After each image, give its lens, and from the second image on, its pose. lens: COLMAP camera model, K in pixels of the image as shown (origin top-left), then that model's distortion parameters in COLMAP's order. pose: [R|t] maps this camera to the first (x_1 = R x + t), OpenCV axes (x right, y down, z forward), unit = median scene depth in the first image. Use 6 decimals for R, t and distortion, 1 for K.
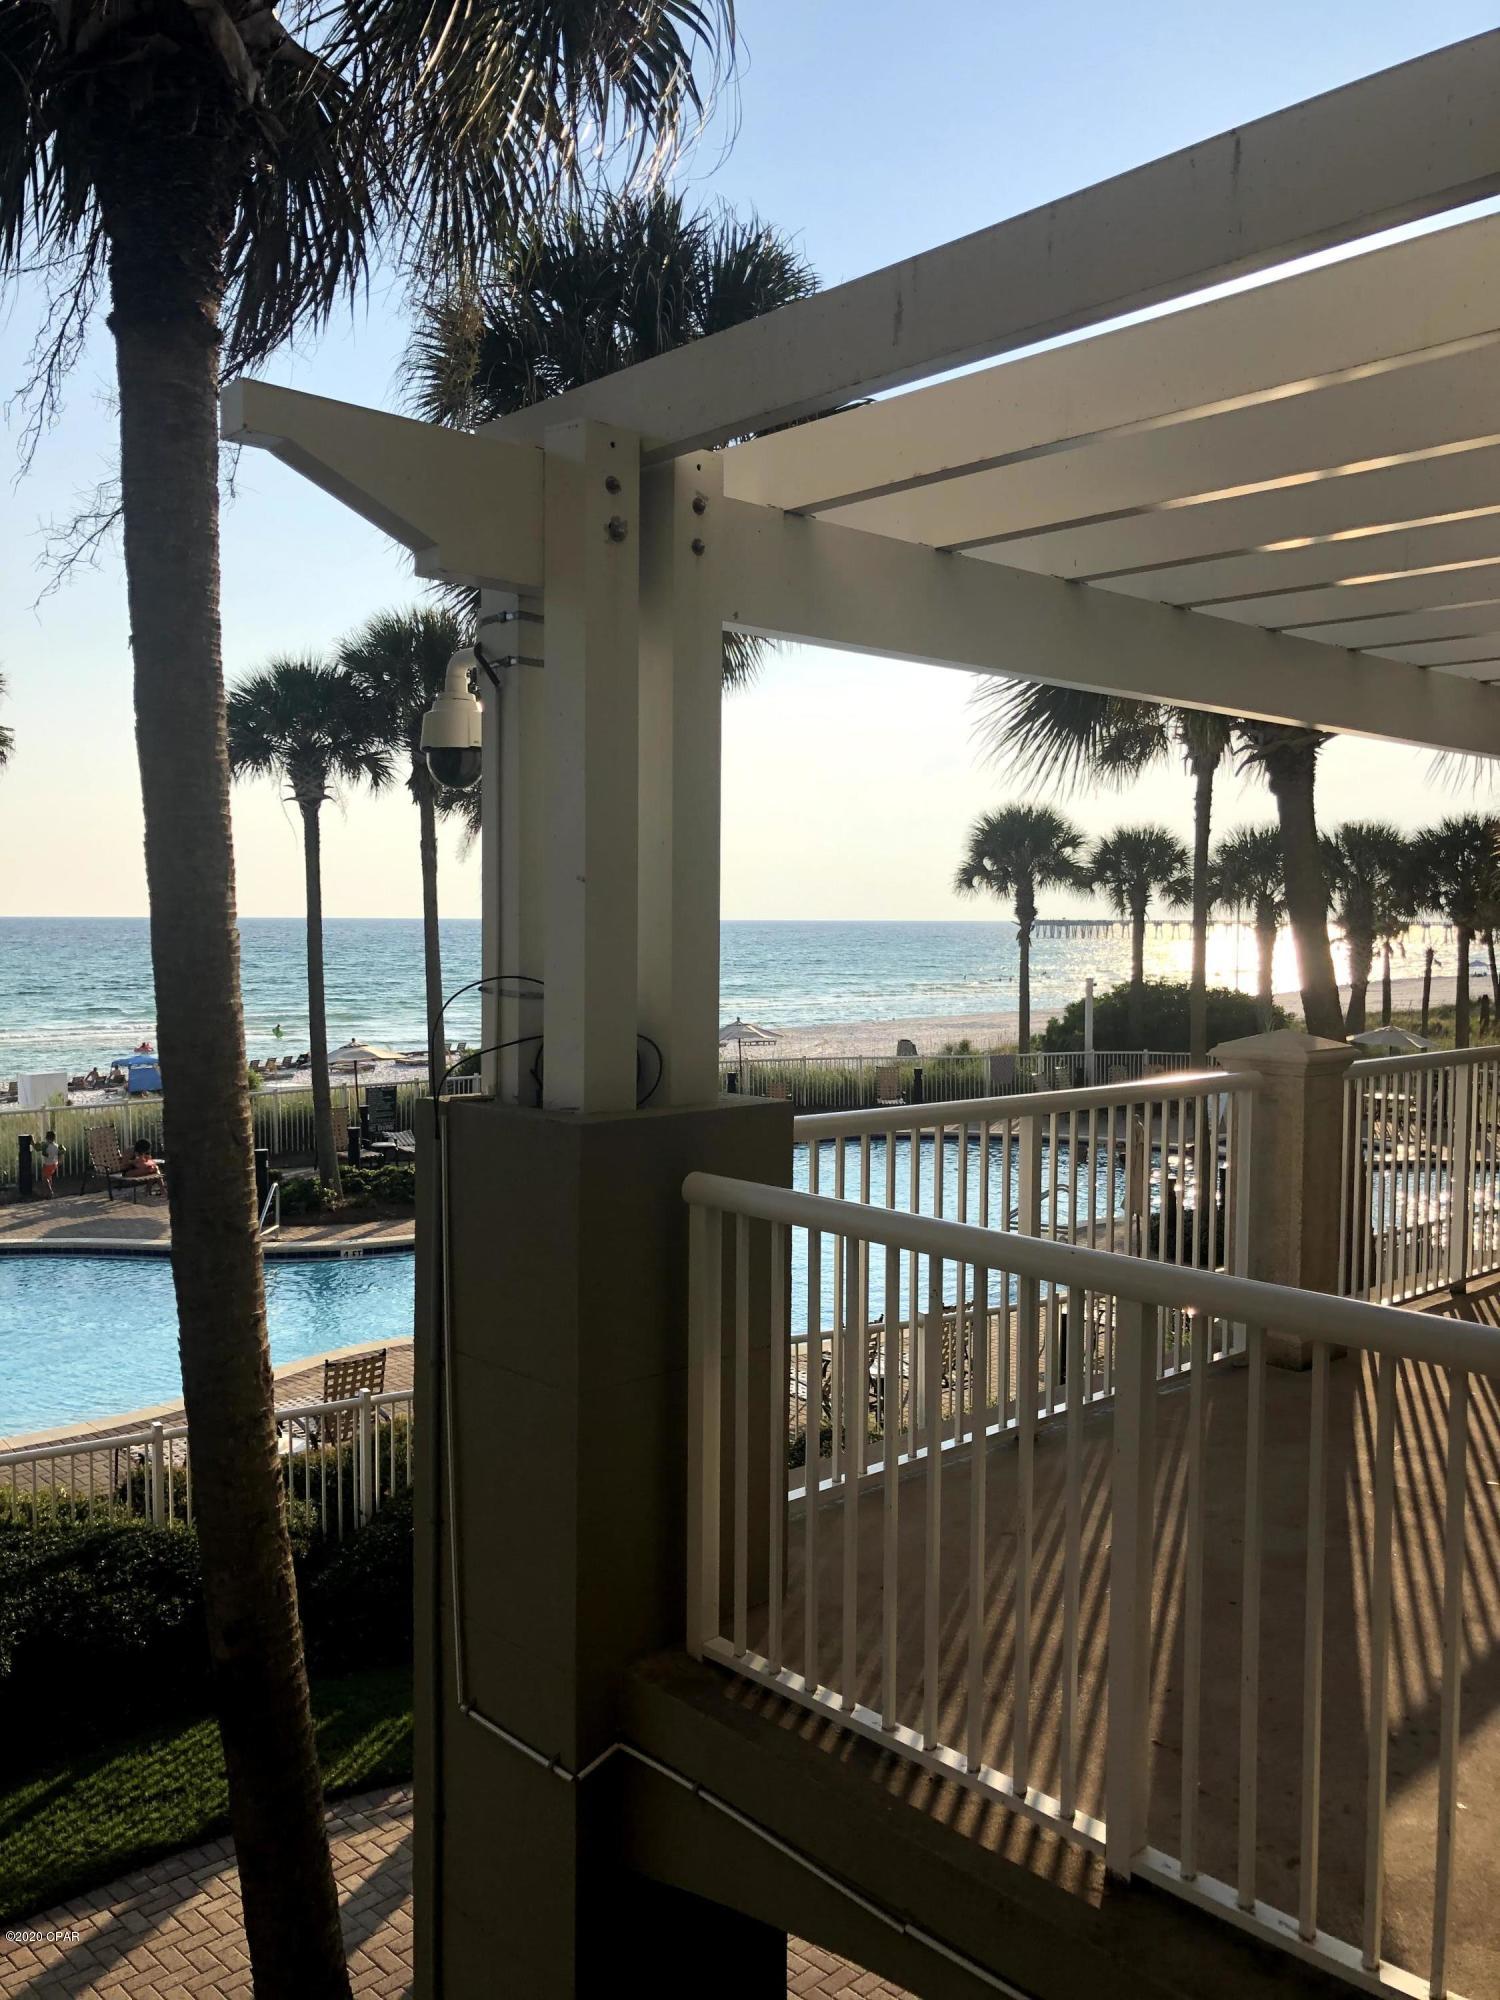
lens RADIAL K [[1630.4, 0, 750.0], [0, 1630.4, 1000.0], [0, 0, 1]] dist [0.059940, -0.066364]
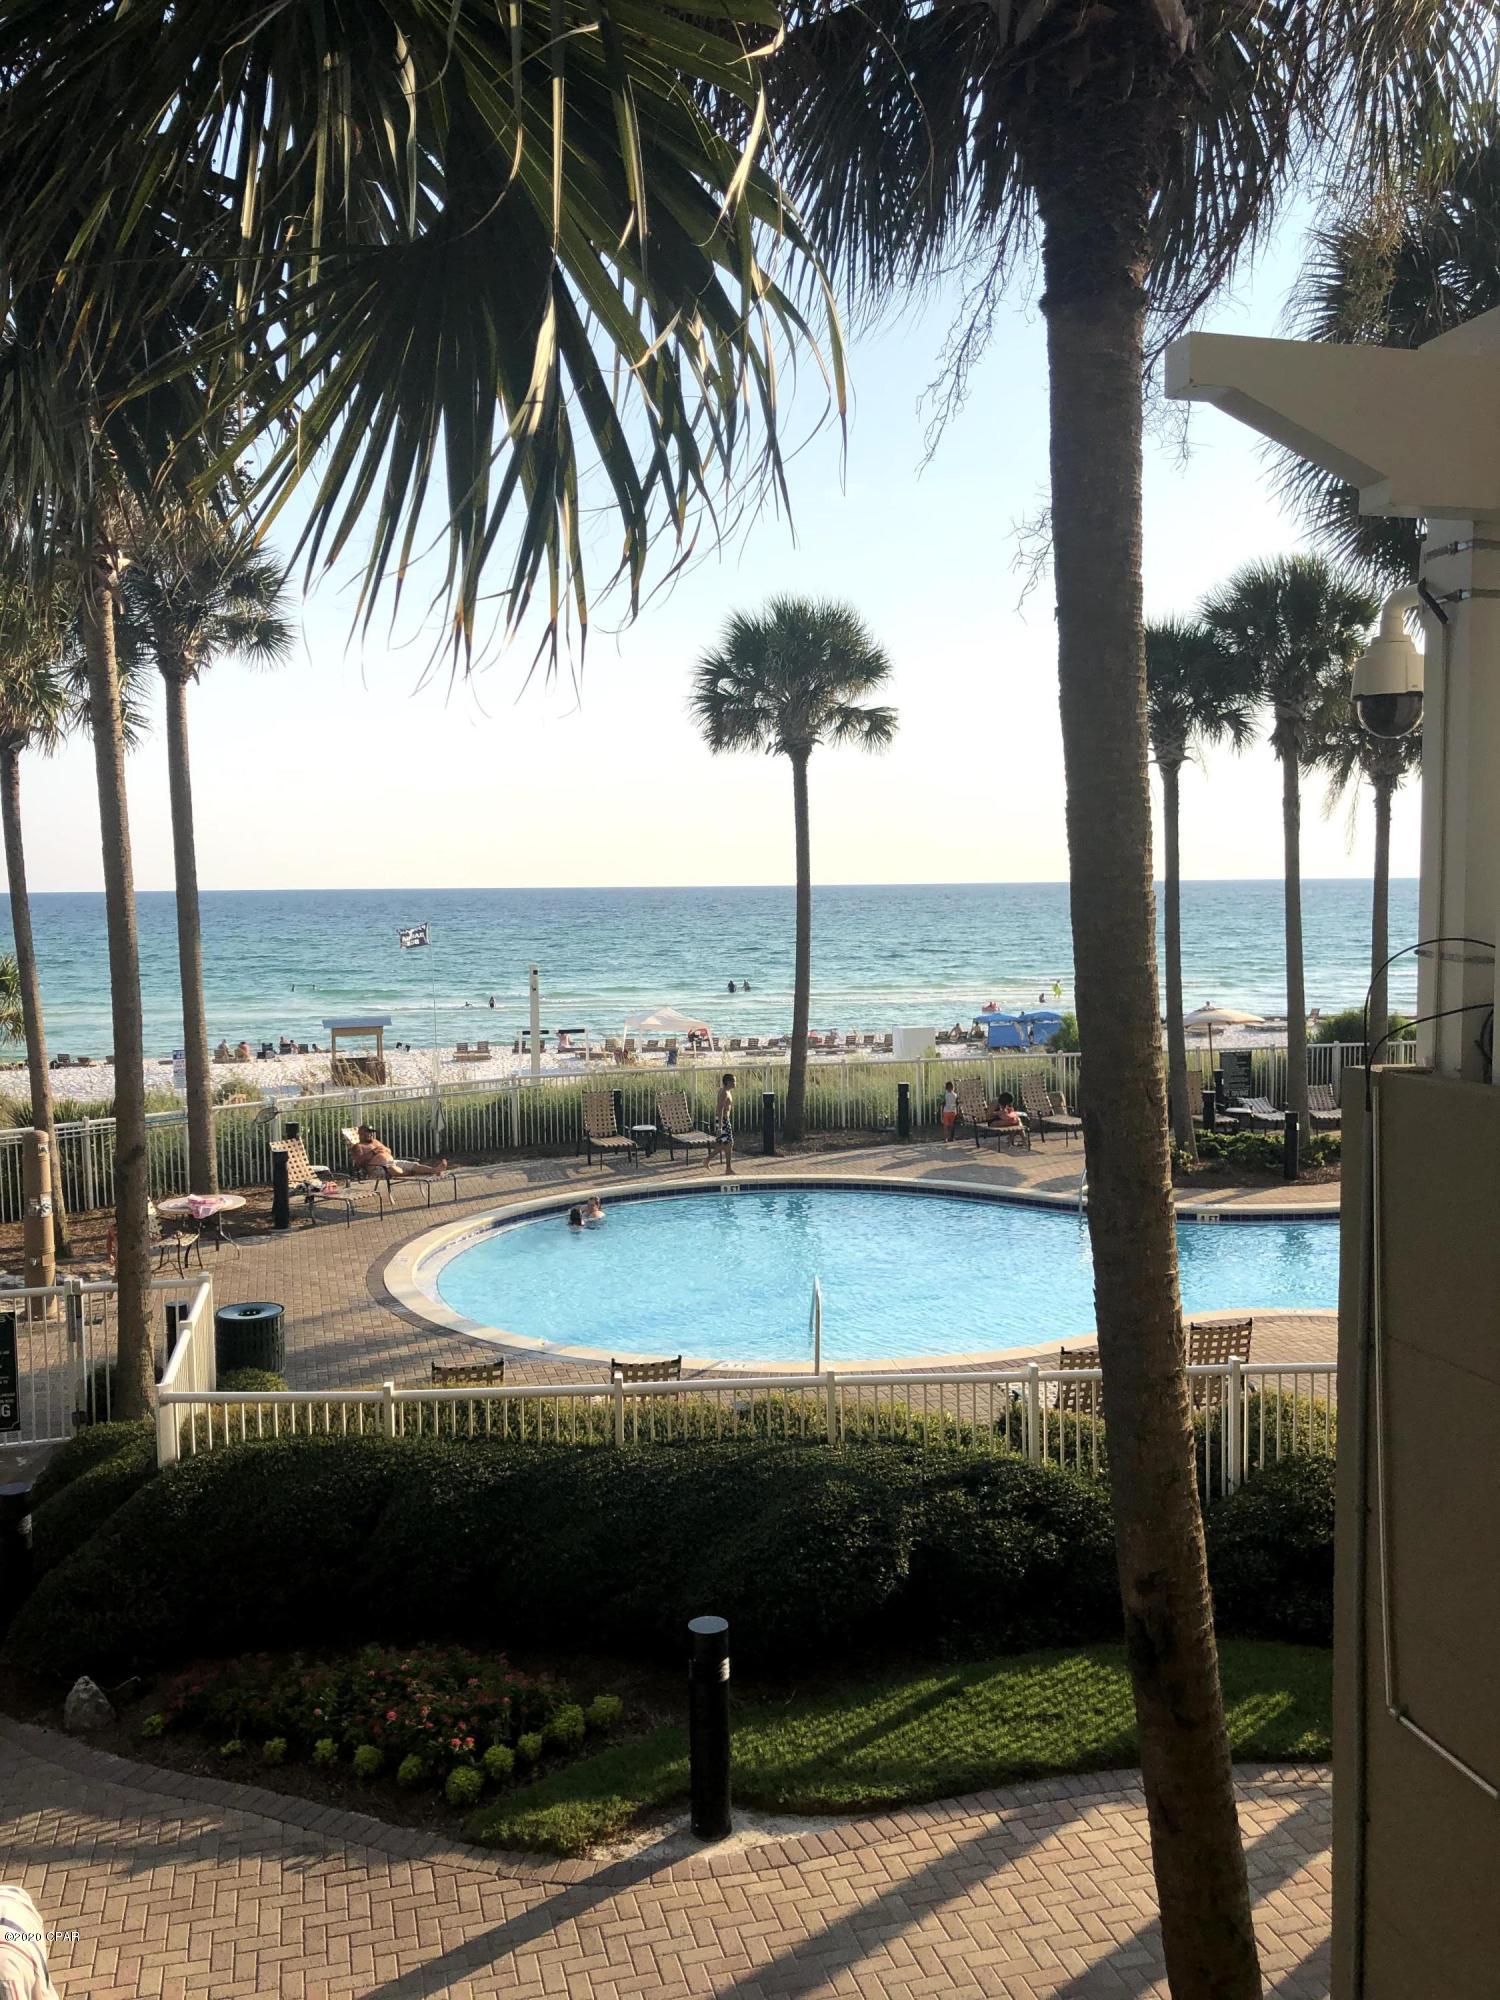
lens RADIAL K [[1637.8, 0, 787.8], [0, 1637.8, 1003.1], [0, 0, 1]] dist [0.070630, -0.085285]
pose [[0.886930, 0.022318, -0.461364, -0.022988], [-0.010959, 0.999568, 0.027286, 0.000191], [0.461774, -0.019144, 0.886791, -0.000560]]
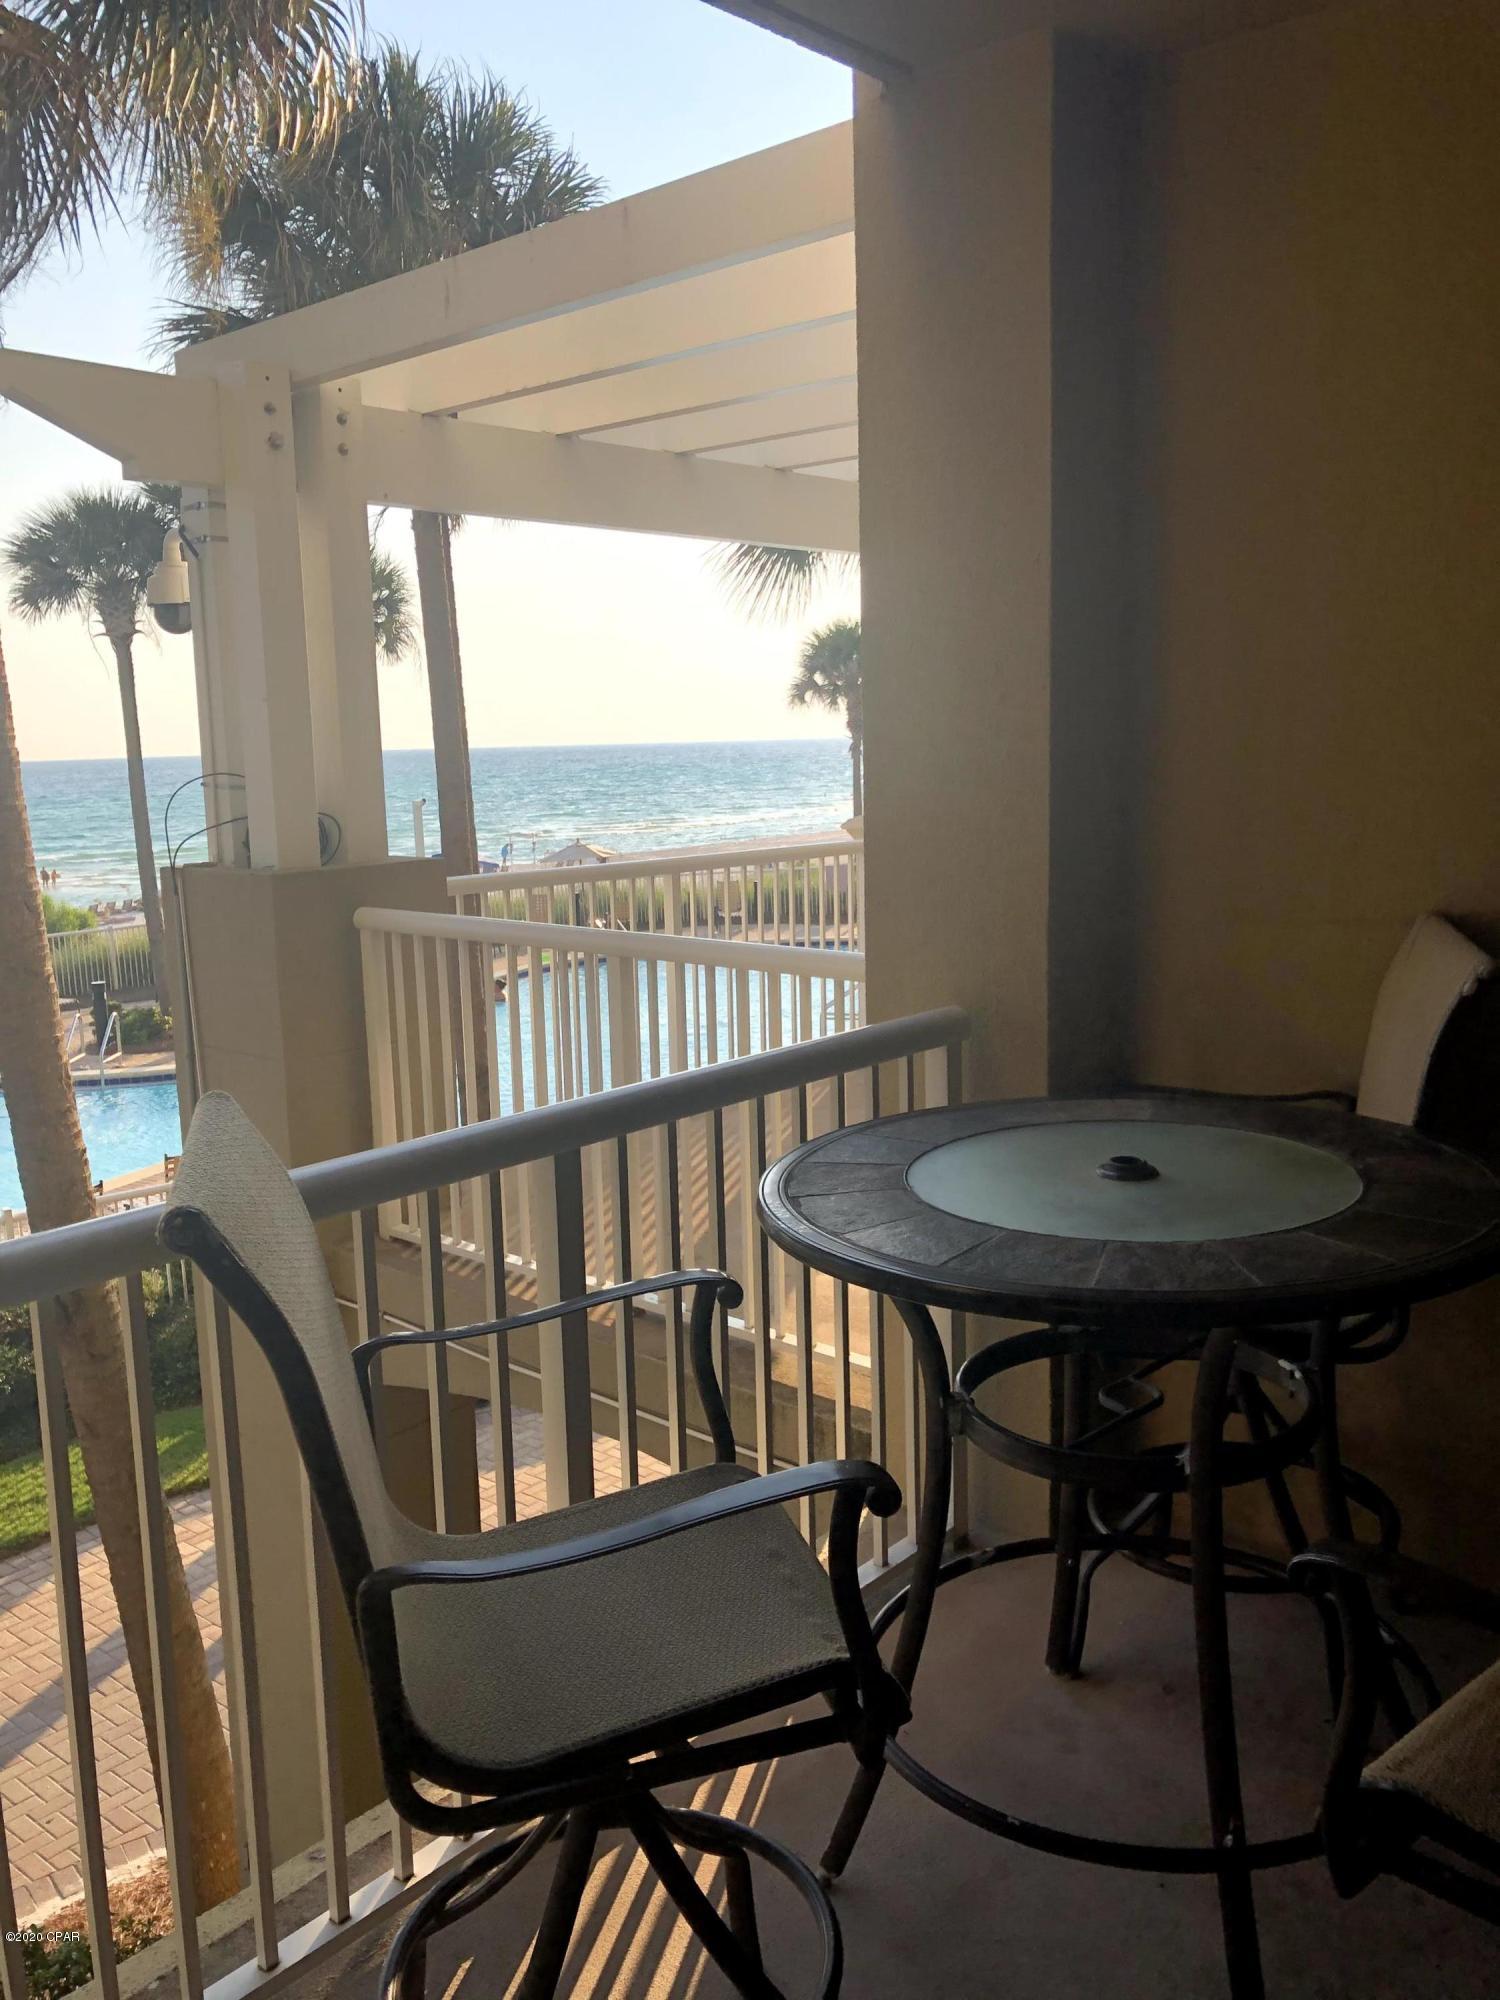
lens RADIAL K [[1682.0, 0, 823.1], [0, 1682.0, 981.3], [0, 0, 1]] dist [0.028036, 0.001539]
pose [[0.993000, -0.051769, 0.106166, 0.091760], [0.041785, 0.994677, 0.094194, 0.021919], [-0.110477, -0.089099, 0.989877, -0.224515]]
